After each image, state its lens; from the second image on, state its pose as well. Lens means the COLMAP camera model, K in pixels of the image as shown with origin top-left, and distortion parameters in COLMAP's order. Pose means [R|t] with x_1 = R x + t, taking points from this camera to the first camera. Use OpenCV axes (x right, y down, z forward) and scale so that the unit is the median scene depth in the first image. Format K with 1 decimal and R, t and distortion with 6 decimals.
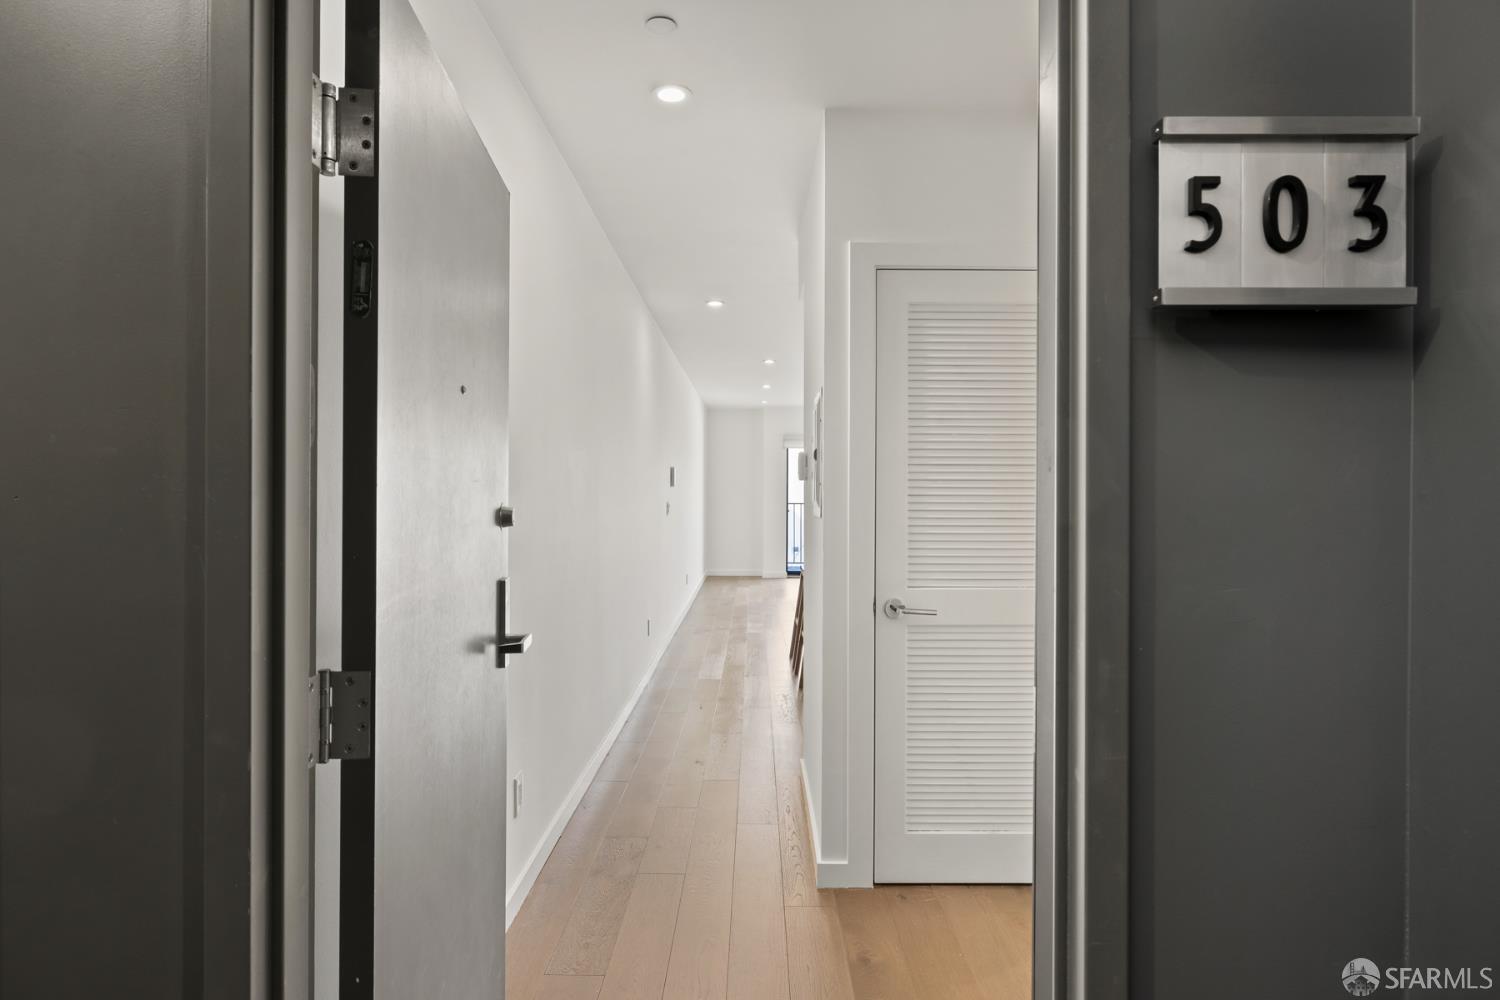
lens RADIAL K [[848.8, 0, 751.9], [0, 848.8, 497.0], [0, 0, 1]] dist [0.002885, 0.000303]
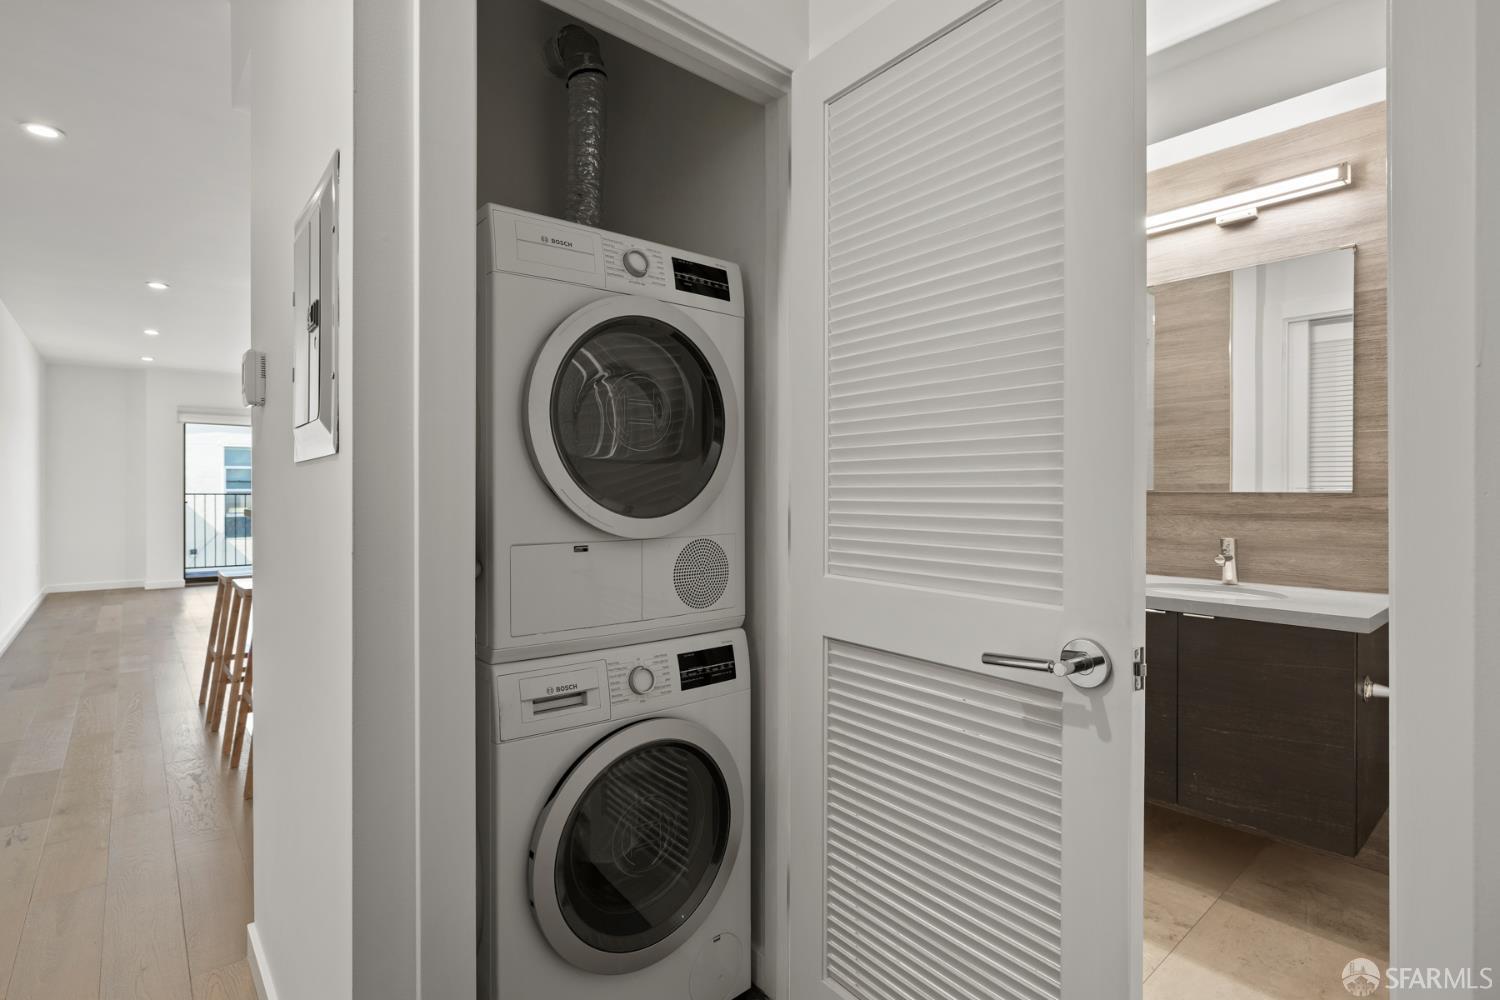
lens RADIAL K [[742.9, 0, 756.3], [0, 742.9, 492.1], [0, 0, 1]] dist [-0.003212, -0.000928]
pose [[0.761946, -0.004797, 0.647623, 0.000030], [0.005921, 0.999982, 0.000441, 0.011974], [-0.647614, 0.003499, 0.761961, 0.165615]]
